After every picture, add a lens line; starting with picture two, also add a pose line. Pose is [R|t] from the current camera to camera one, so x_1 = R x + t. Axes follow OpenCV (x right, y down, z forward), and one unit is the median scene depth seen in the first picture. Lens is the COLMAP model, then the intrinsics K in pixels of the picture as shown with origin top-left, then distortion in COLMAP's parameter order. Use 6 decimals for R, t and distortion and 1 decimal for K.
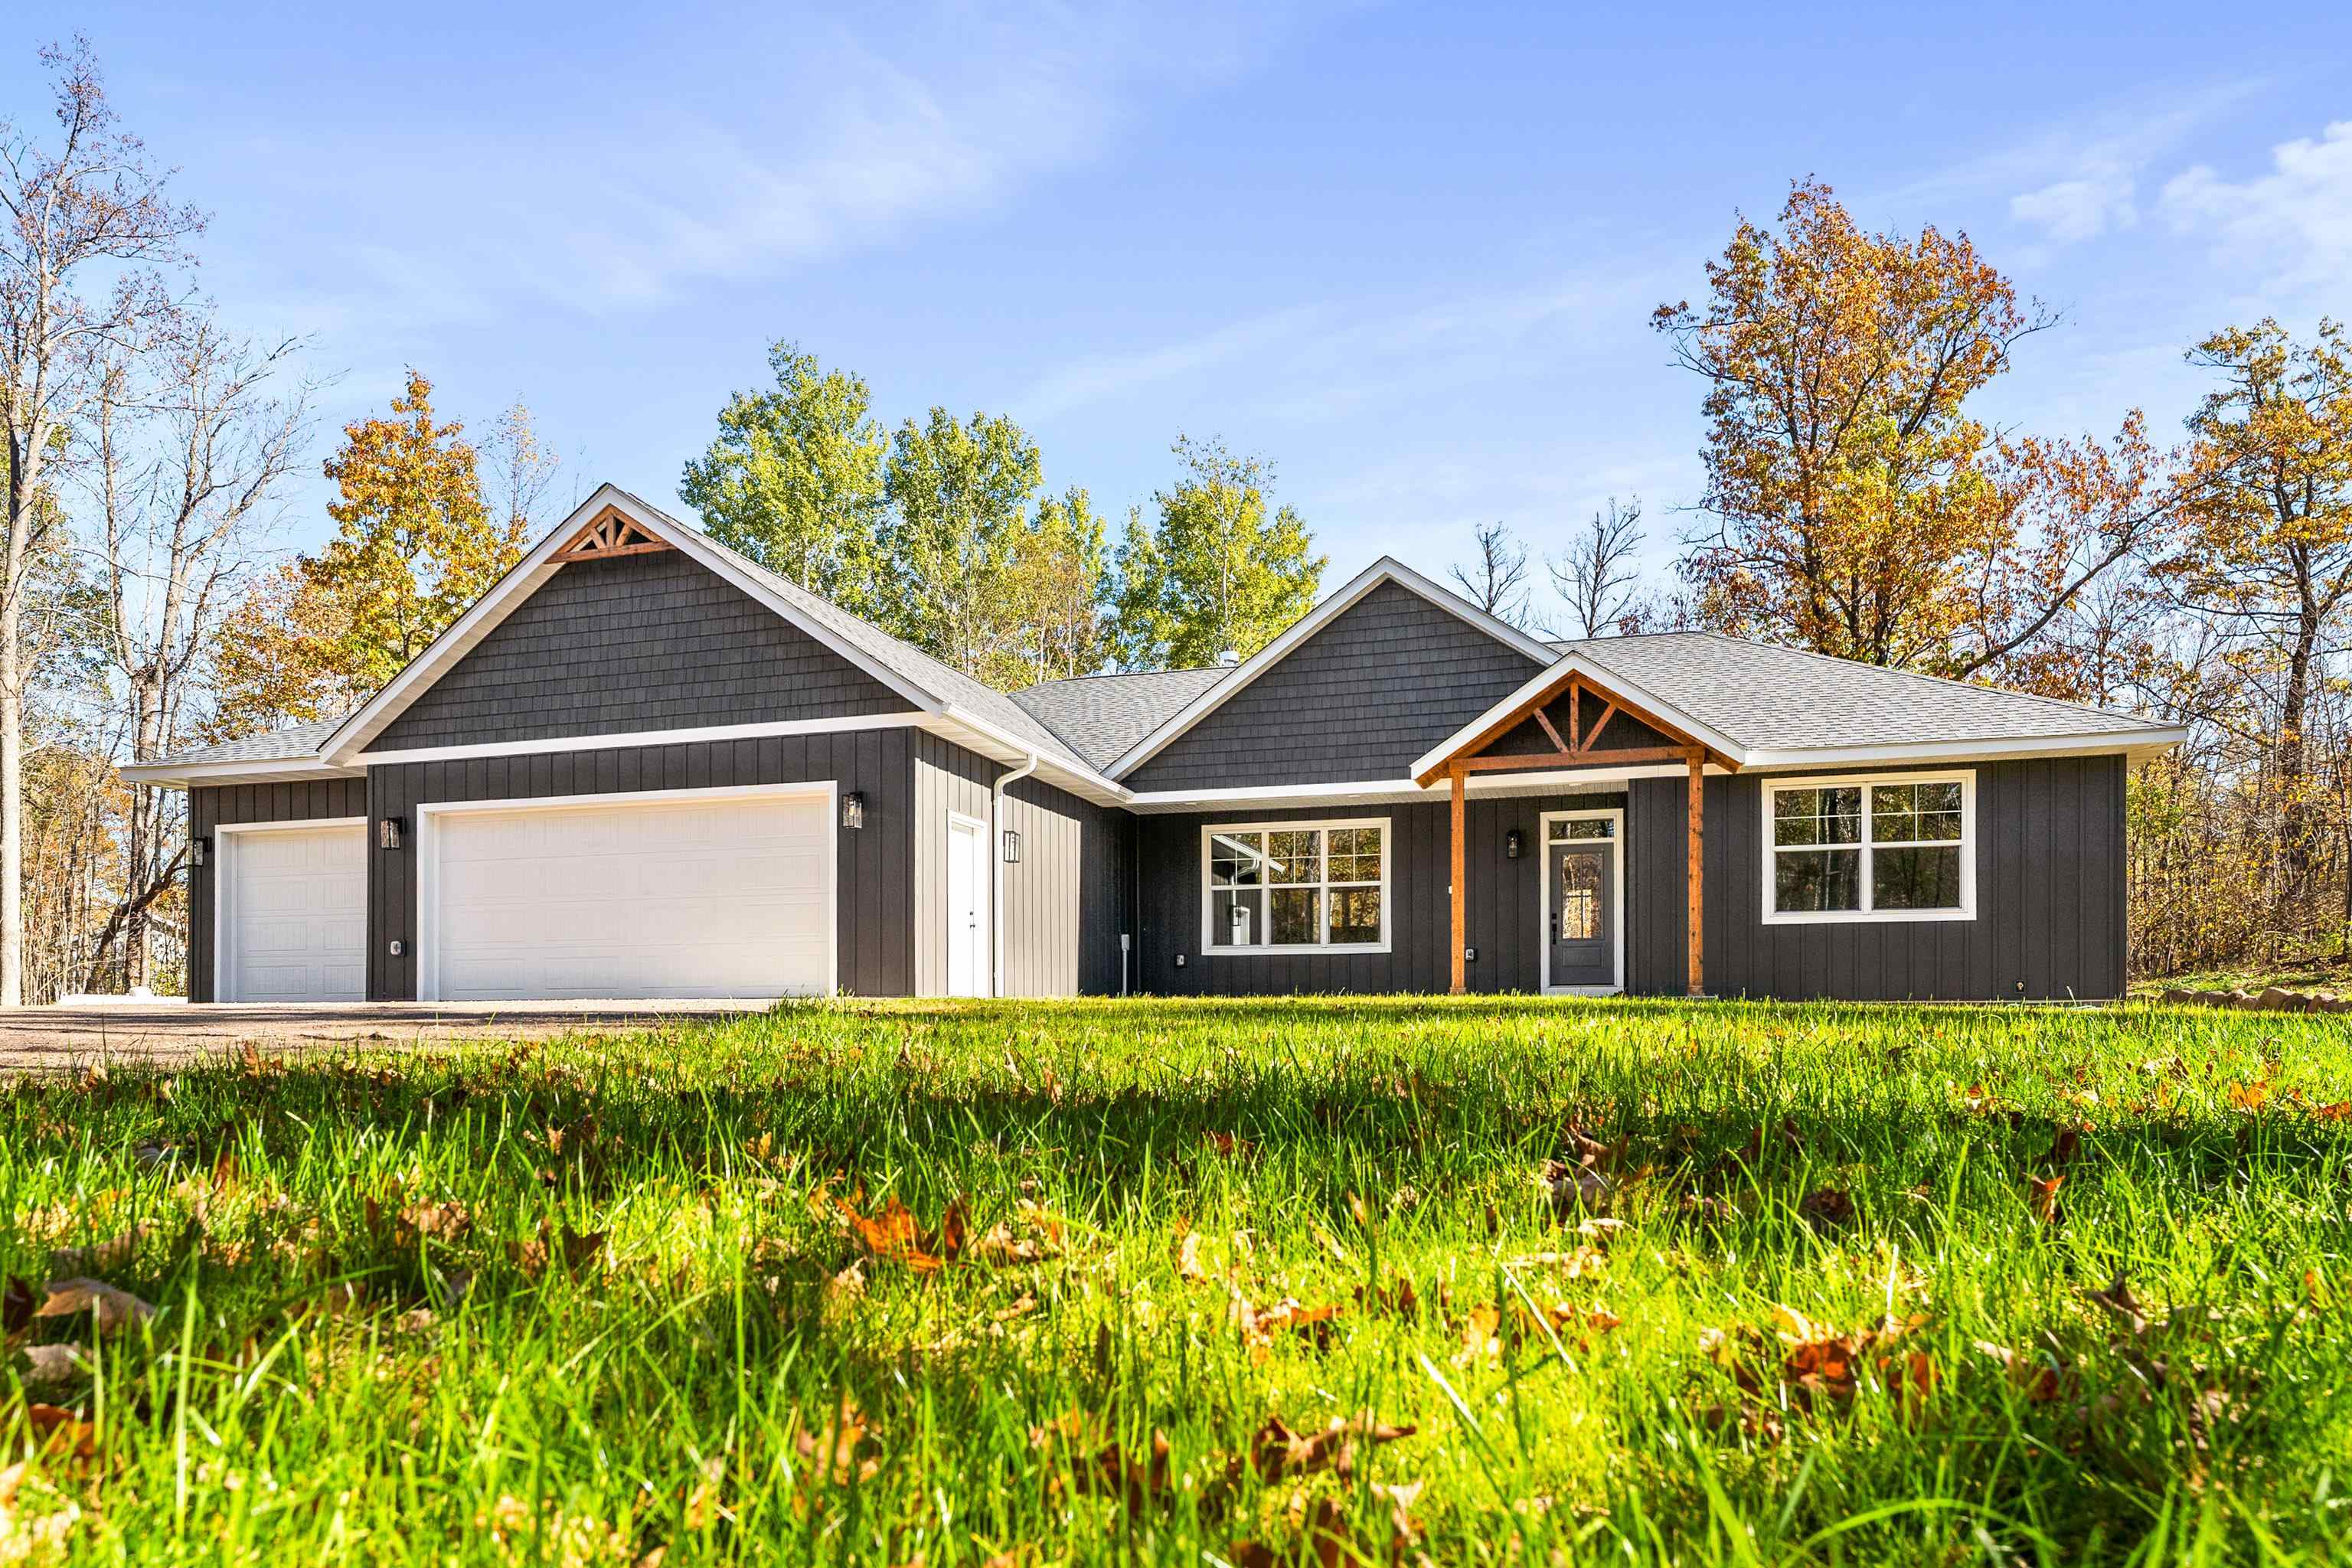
lens RADIAL K [[1480.6, 0, 1125.8], [0, 1480.6, 931.3], [0, 0, 1]] dist [0.002112, 0.000238]
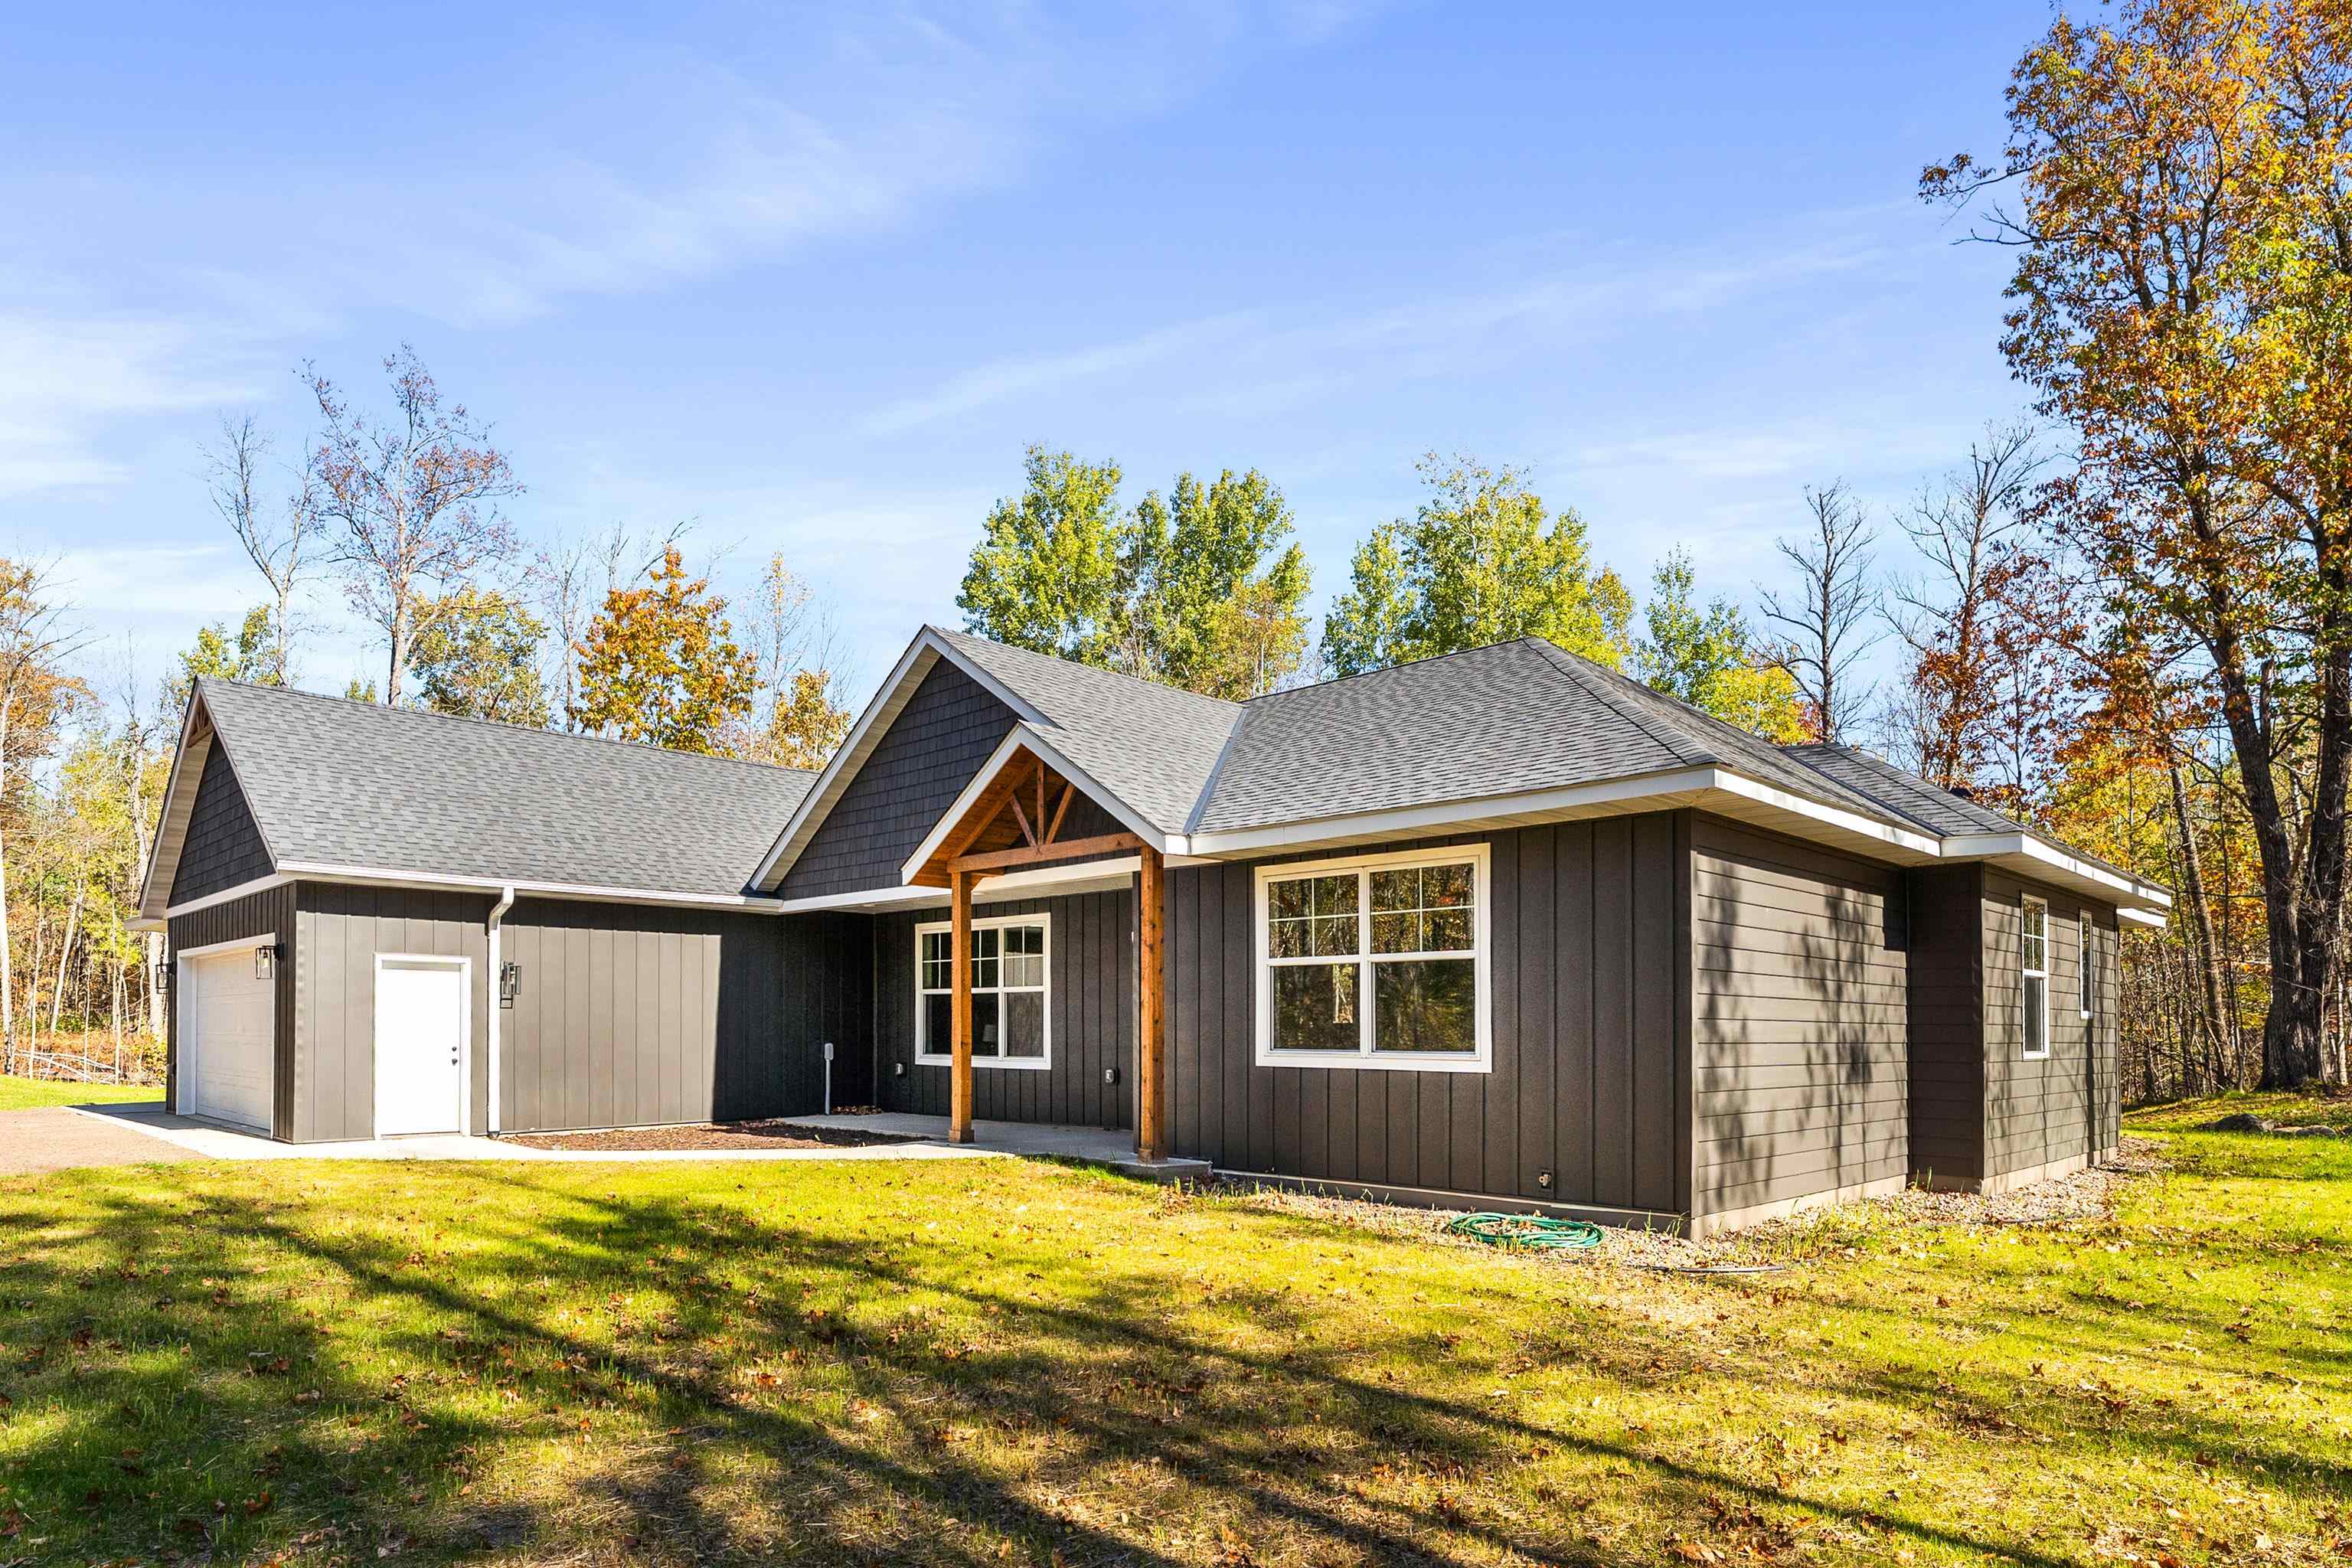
lens RADIAL K [[1328.4, 0, 1123.7], [0, 1328.4, 912.3], [0, 0, 1]] dist [0.001818, 0.000038]
pose [[0.888706, -0.039400, -0.456781, 0.662343], [0.031841, 0.999199, -0.024238, -0.065622], [0.457370, 0.006996, 0.889249, 0.381344]]
